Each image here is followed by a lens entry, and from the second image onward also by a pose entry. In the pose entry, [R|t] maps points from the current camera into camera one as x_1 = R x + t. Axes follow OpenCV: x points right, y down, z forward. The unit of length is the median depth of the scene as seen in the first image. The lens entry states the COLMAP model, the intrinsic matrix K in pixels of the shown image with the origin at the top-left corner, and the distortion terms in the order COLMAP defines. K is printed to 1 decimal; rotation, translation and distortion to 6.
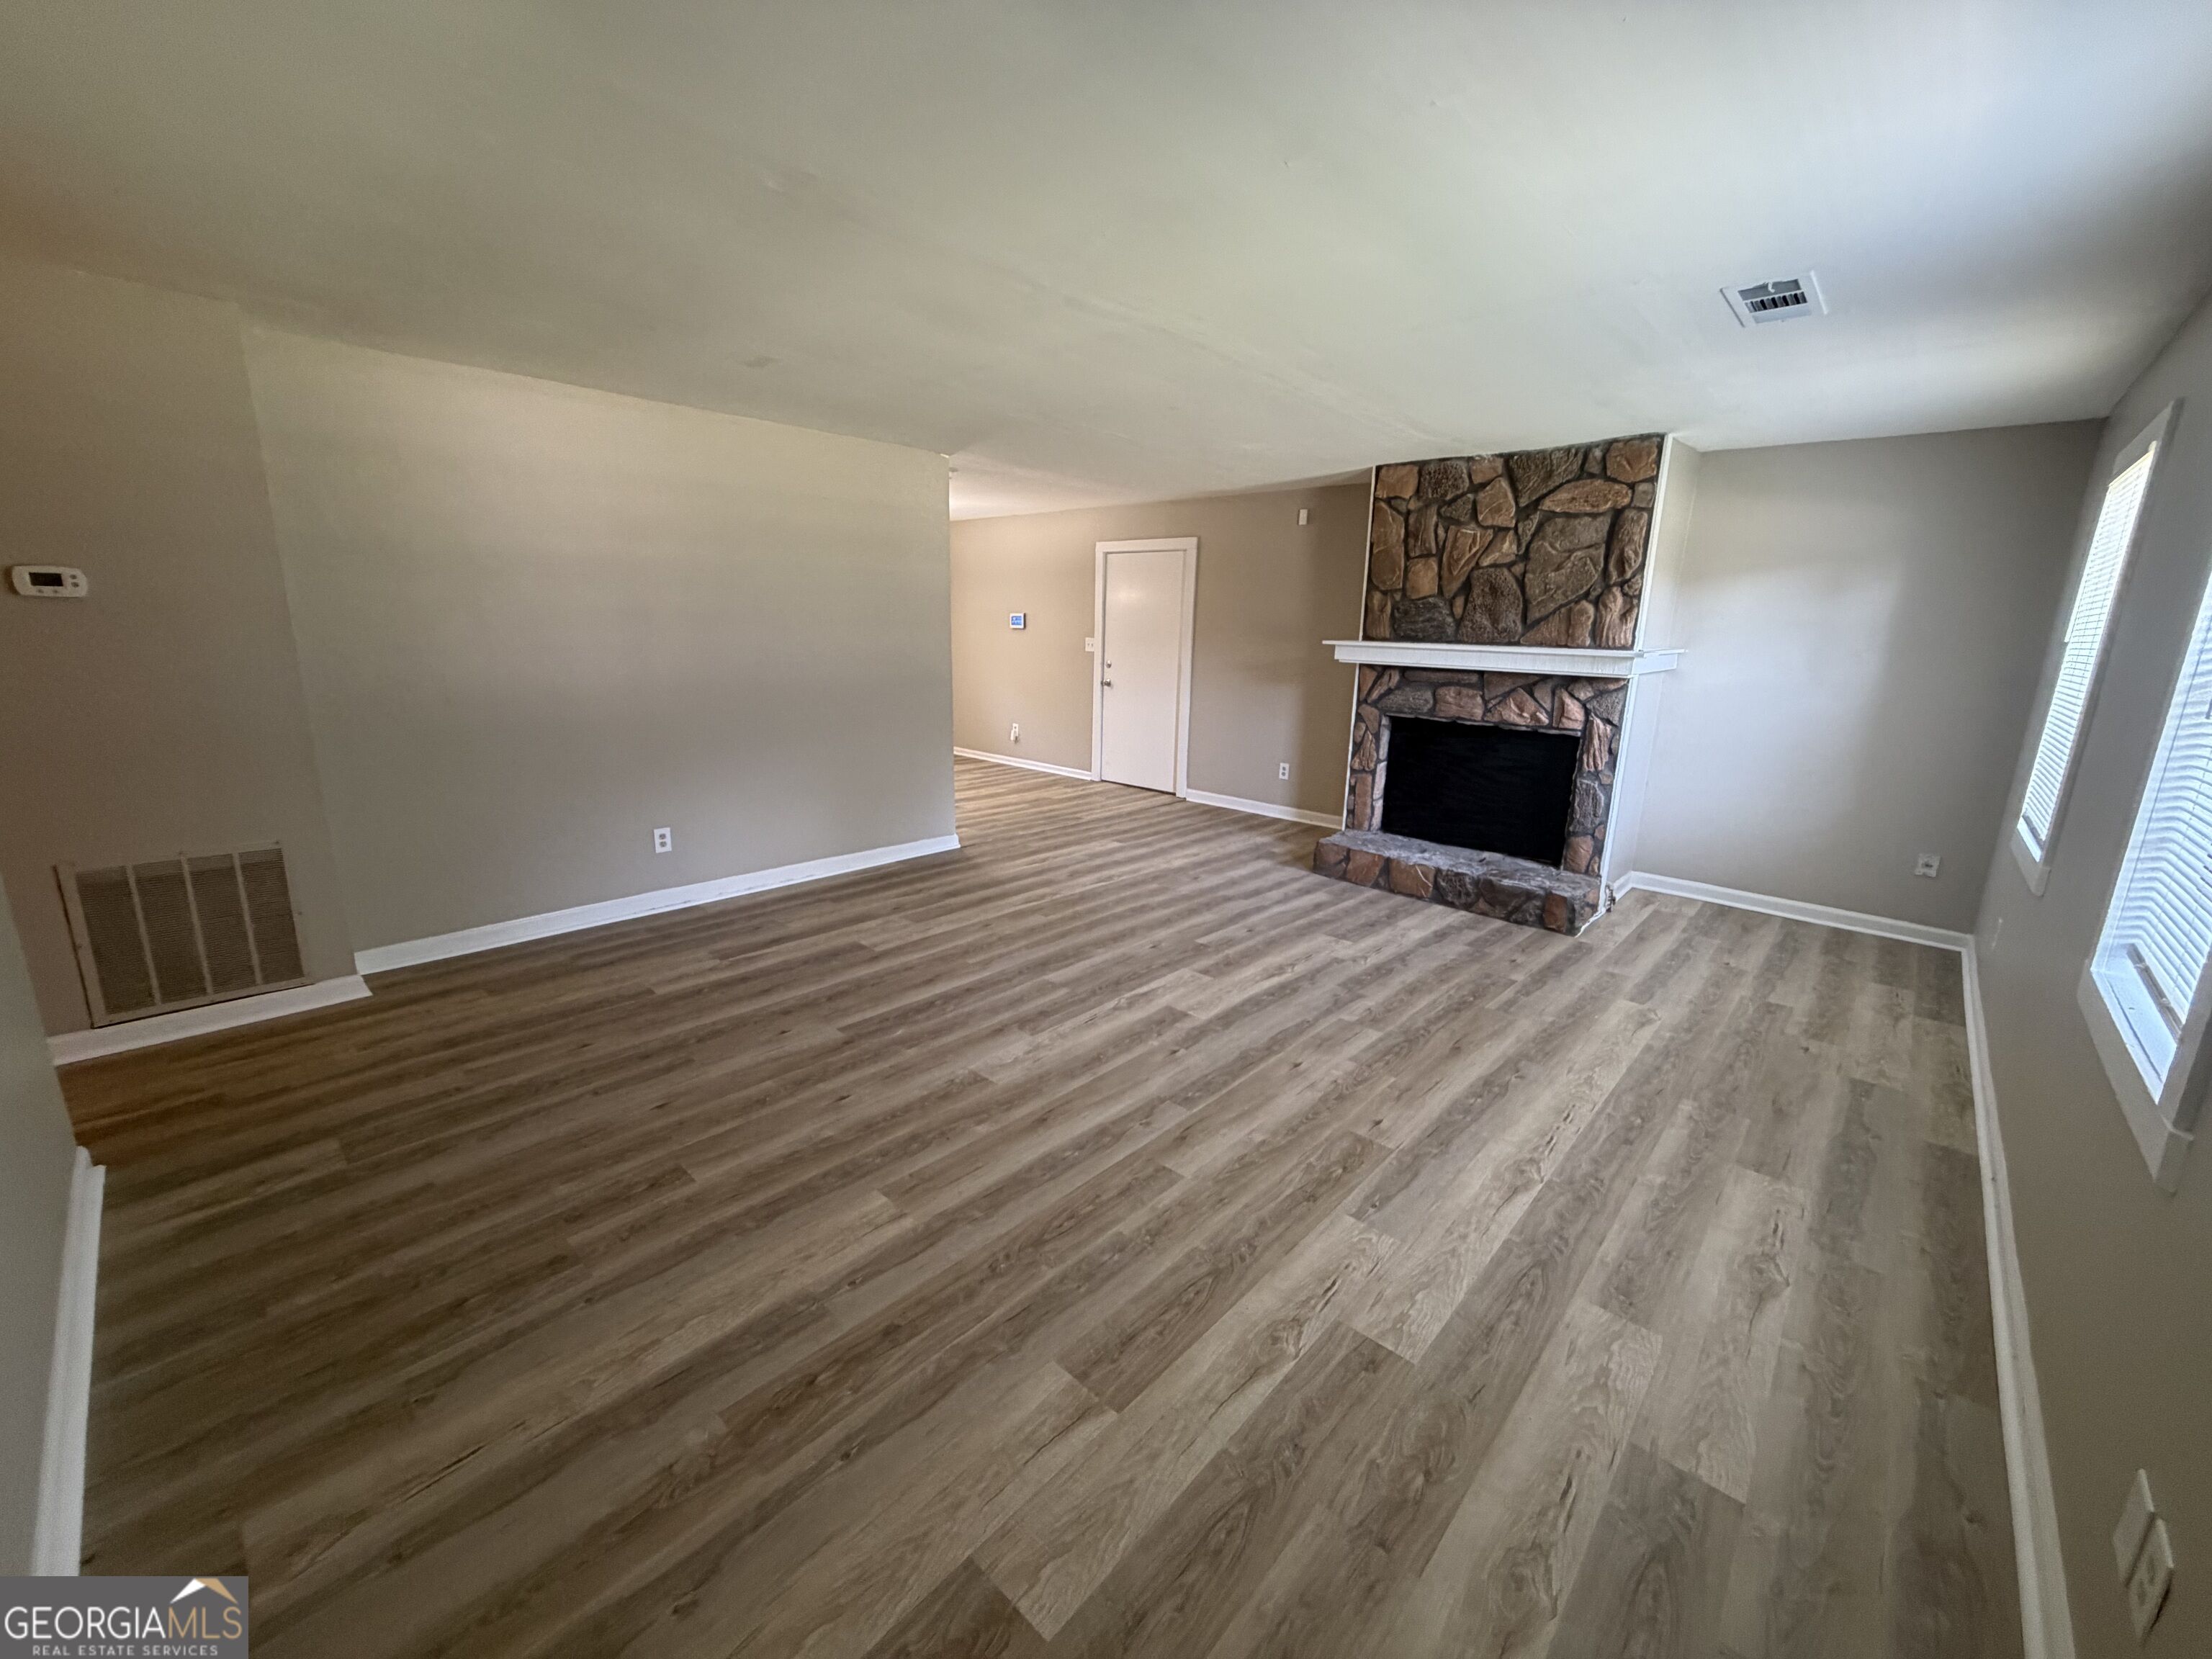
lens RADIAL K [[878.5, 0, 1098.9], [0, 878.5, 827.6], [0, 0, 1]] dist [-0.005627, 0.000038]
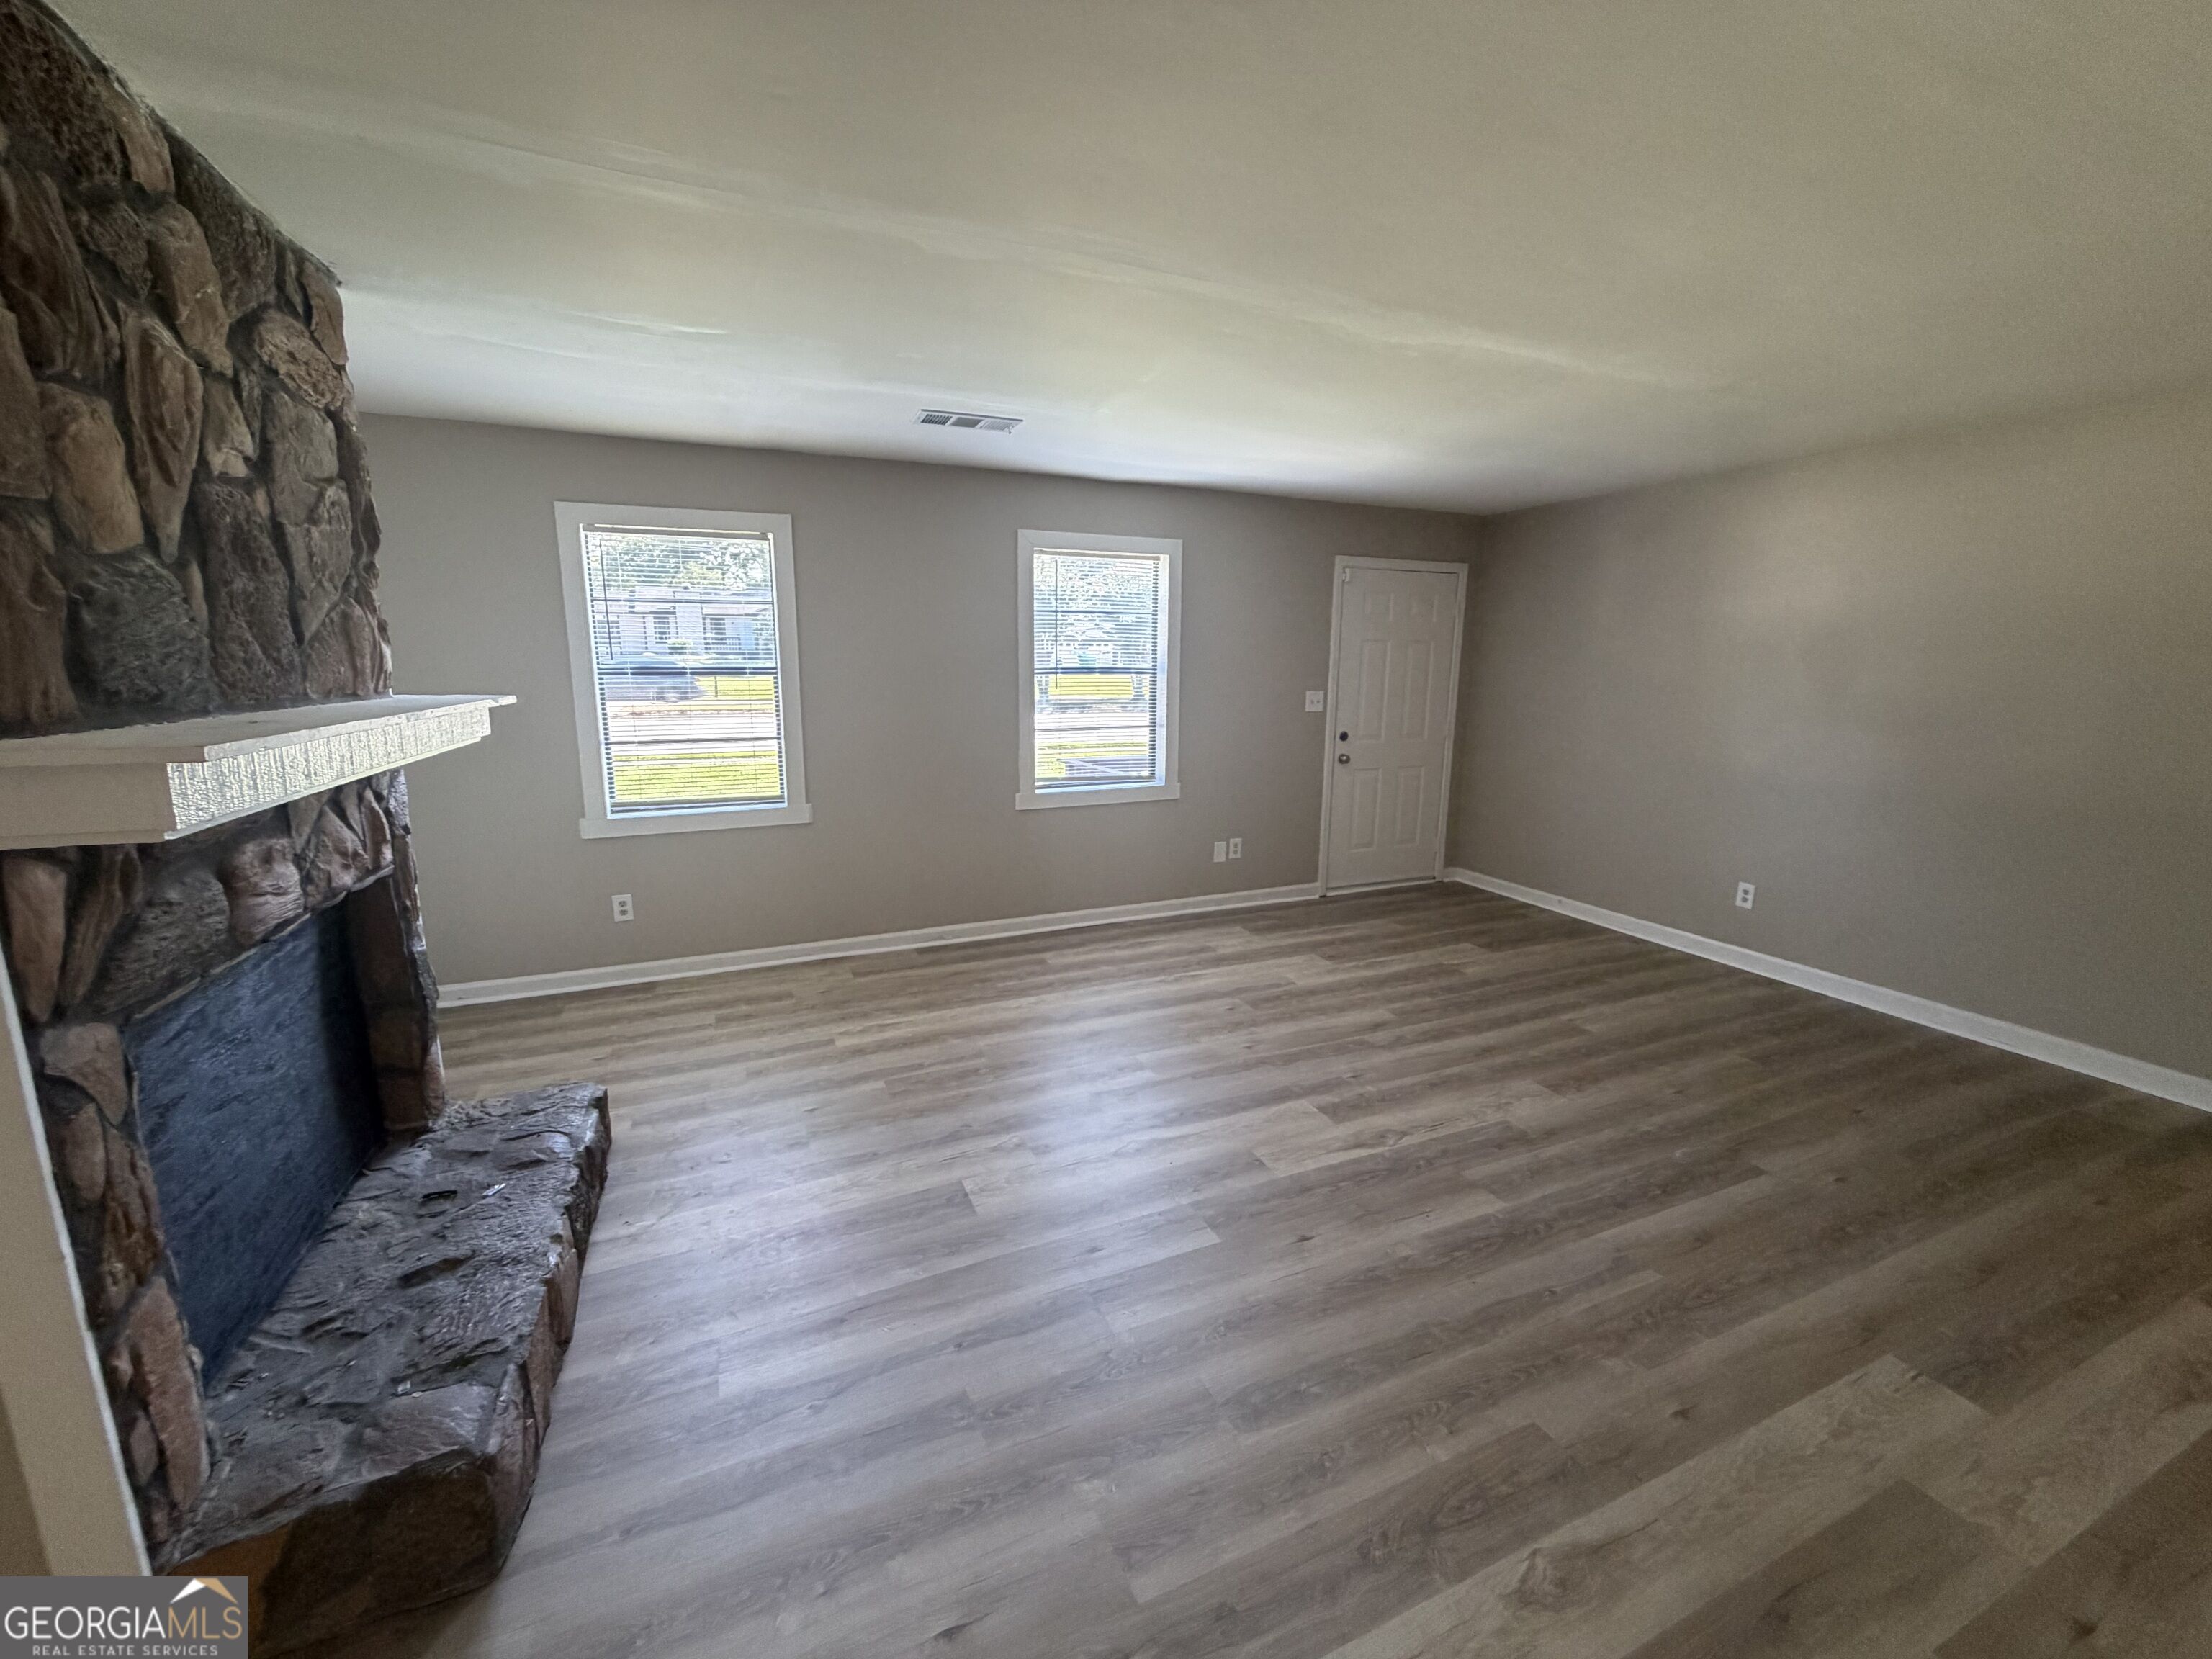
lens RADIAL K [[878.5, 0, 1098.9], [0, 878.5, 827.6], [0, 0, 1]] dist [-0.005627, 0.000038]
pose [[-0.916207, -0.100435, 0.387914, -0.006478], [0.066874, 0.916177, 0.395155, -0.297165], [-0.395085, 0.387985, -0.832692, 1.248372]]
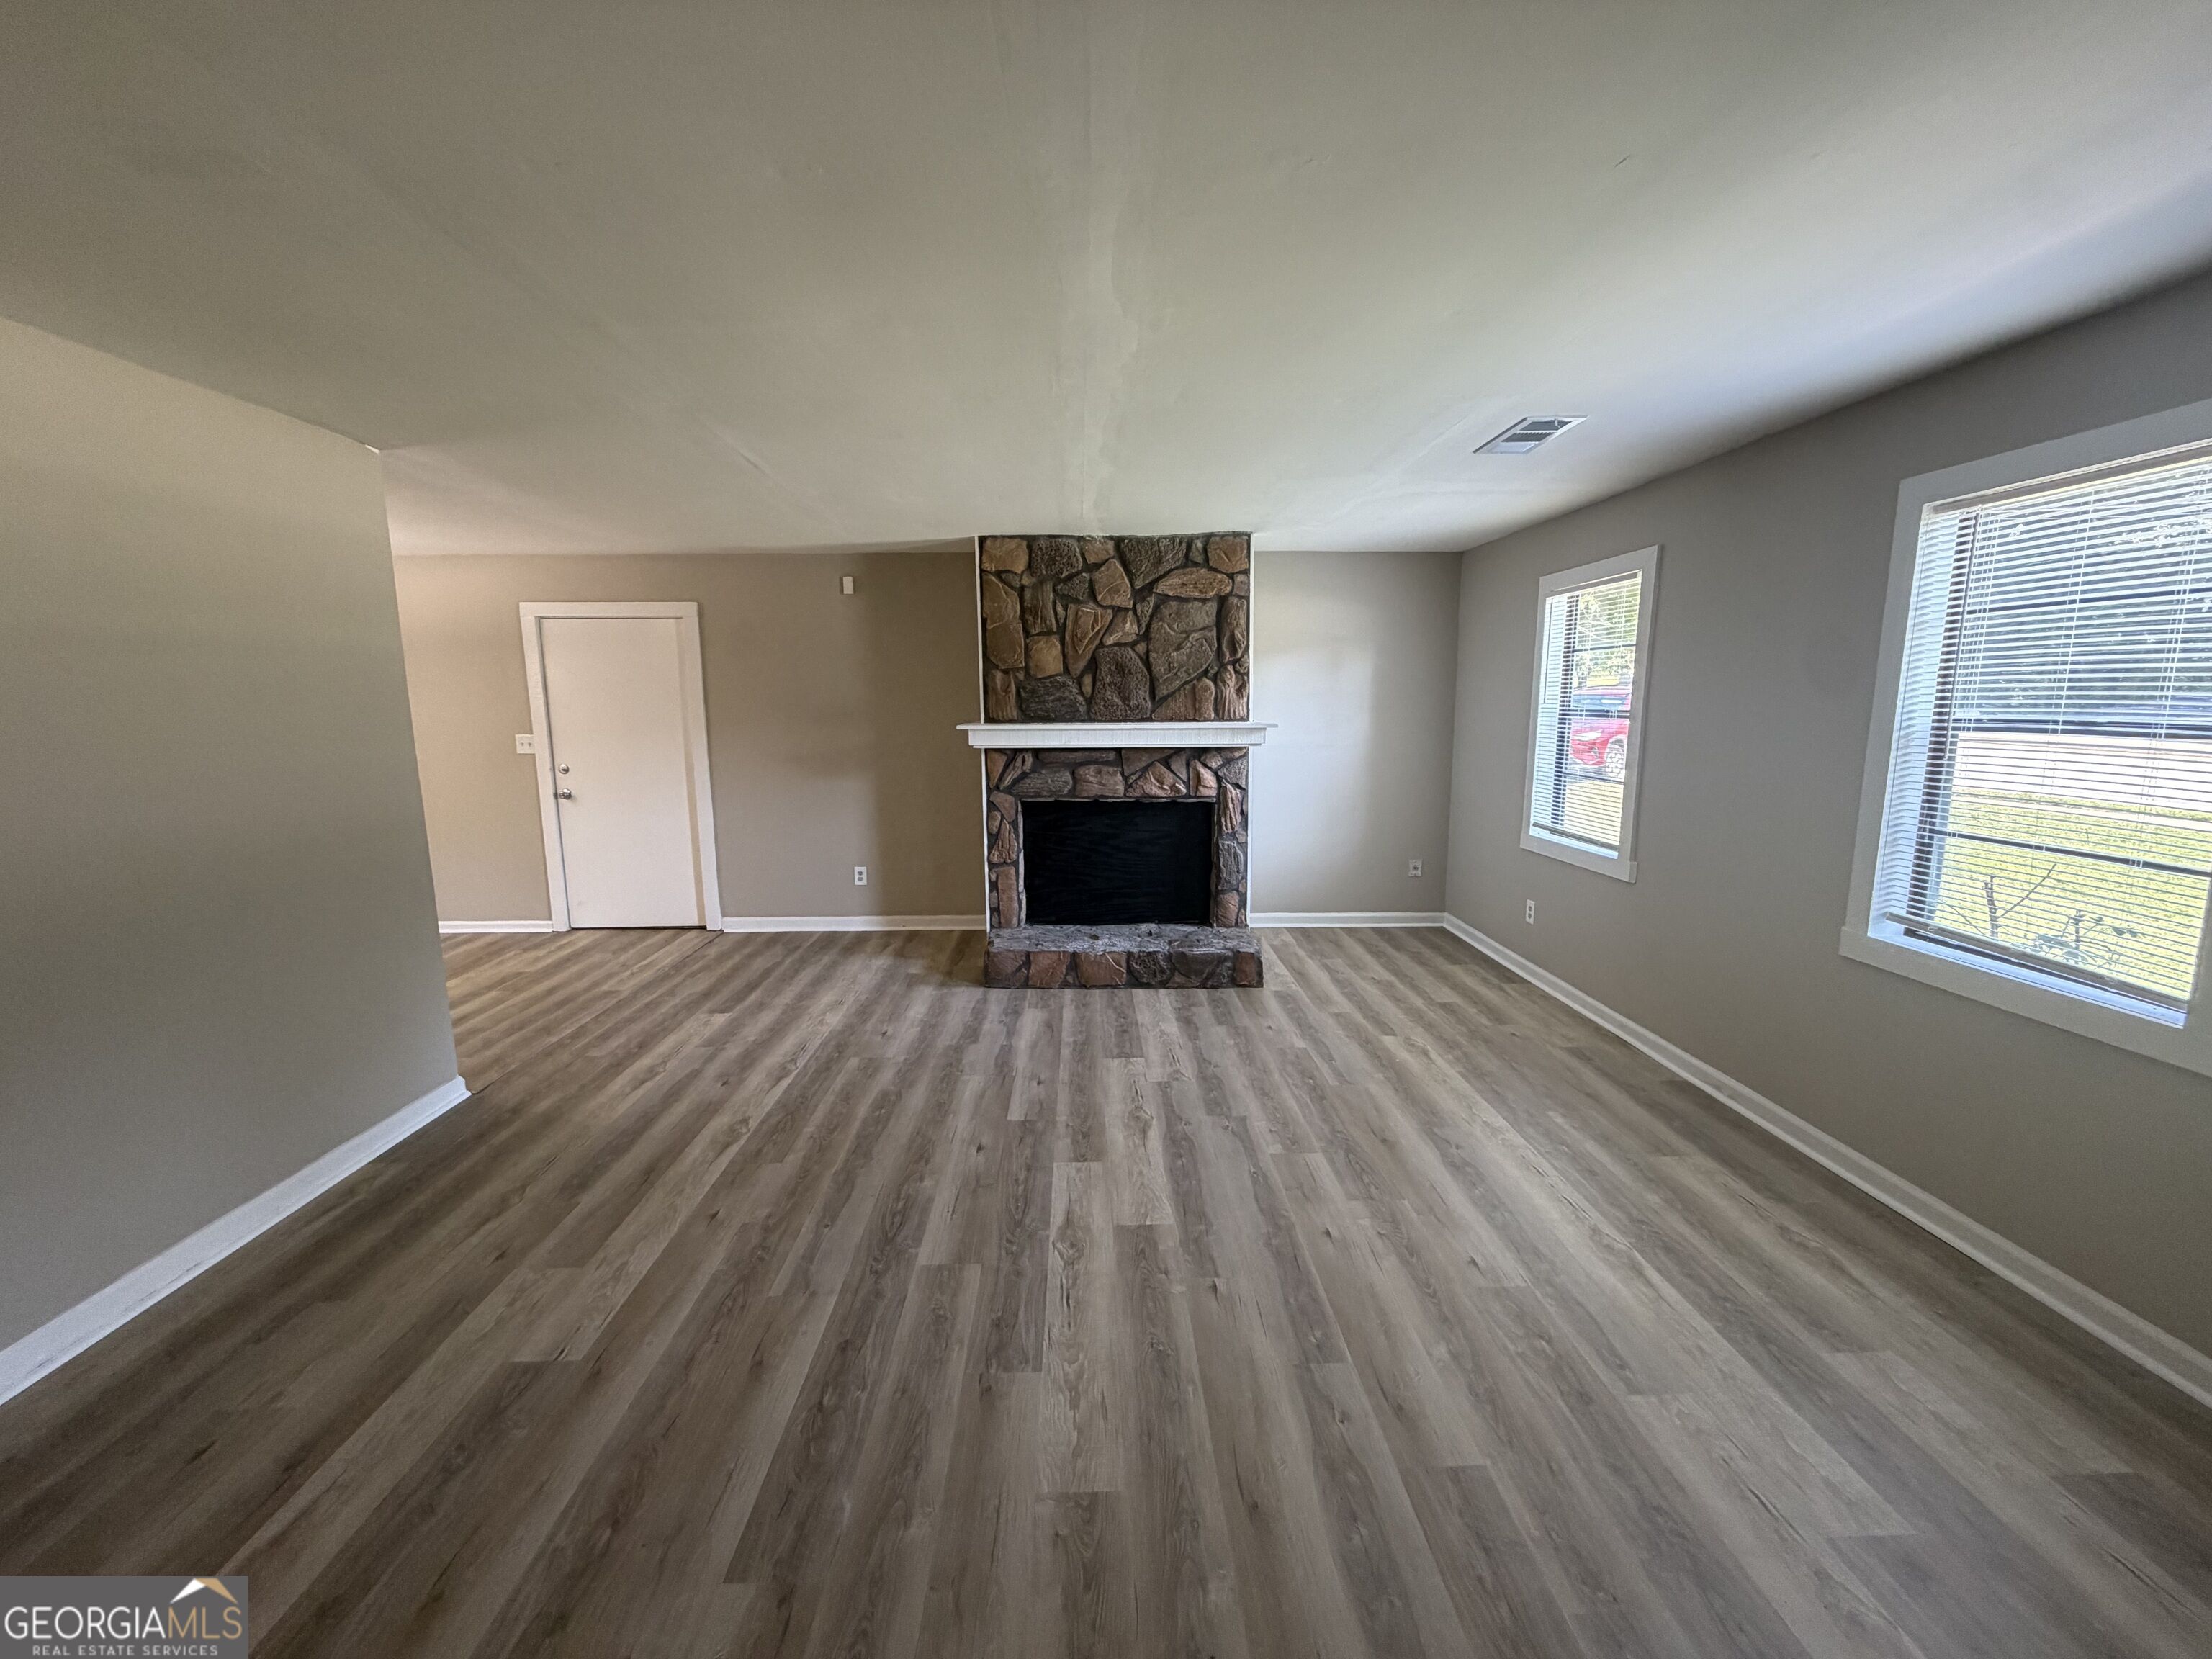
lens RADIAL K [[877.3, 0, 1096.5], [0, 877.3, 828.3], [0, 0, 1]] dist [0.000421, 0.000133]
pose [[0.717945, -0.131954, 0.683479, -0.295242], [0.182734, 0.983160, -0.002137, -0.096590], [-0.671687, 0.126429, 0.729967, 0.317199]]
